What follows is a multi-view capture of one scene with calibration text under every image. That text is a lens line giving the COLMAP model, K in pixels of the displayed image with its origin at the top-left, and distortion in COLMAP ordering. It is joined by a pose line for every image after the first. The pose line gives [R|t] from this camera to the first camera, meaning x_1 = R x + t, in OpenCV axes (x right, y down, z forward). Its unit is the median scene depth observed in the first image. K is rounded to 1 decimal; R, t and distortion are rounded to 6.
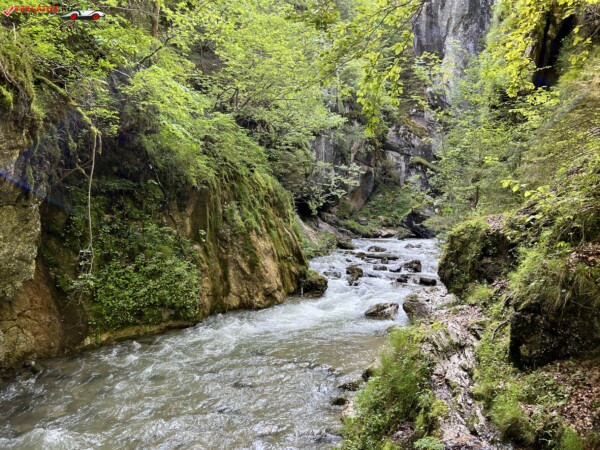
lens RADIAL K [[449.4, 0, 298.9], [0, 449.4, 223.6], [0, 0, 1]] dist [0.054934, -0.059097]
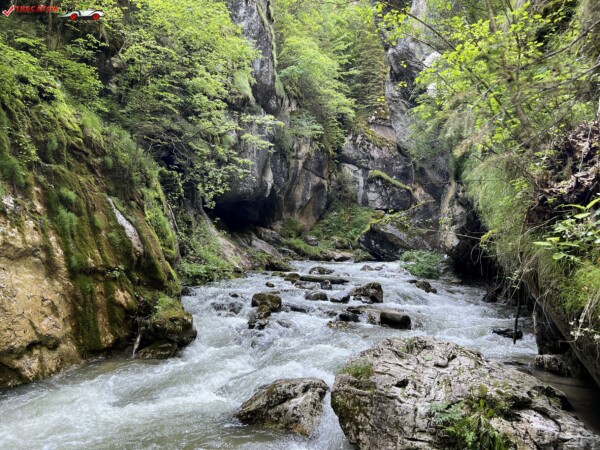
lens RADIAL K [[453.0, 0, 299.4], [0, 453.0, 228.4], [0, 0, 1]] dist [0.047910, -0.053432]
pose [[0.996367, 0.011301, 0.084408, 0.105832], [-0.006198, 0.998151, -0.060471, 0.044935], [-0.084935, 0.059728, 0.994595, 0.392431]]
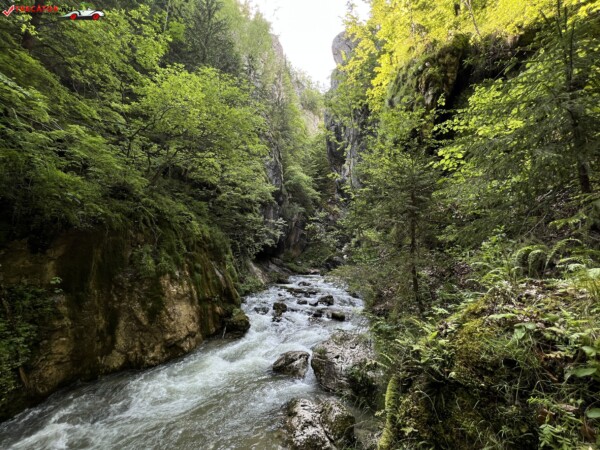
lens RADIAL K [[240.5, 0, 300.8], [0, 240.5, 227.0], [0, 0, 1]] dist [-0.000398, 0.000009]
pose [[0.992265, 0.029441, 0.120600, 0.086885], [-0.010678, 0.988112, -0.153368, -0.007215], [-0.123681, 0.150893, 0.980782, 0.294961]]
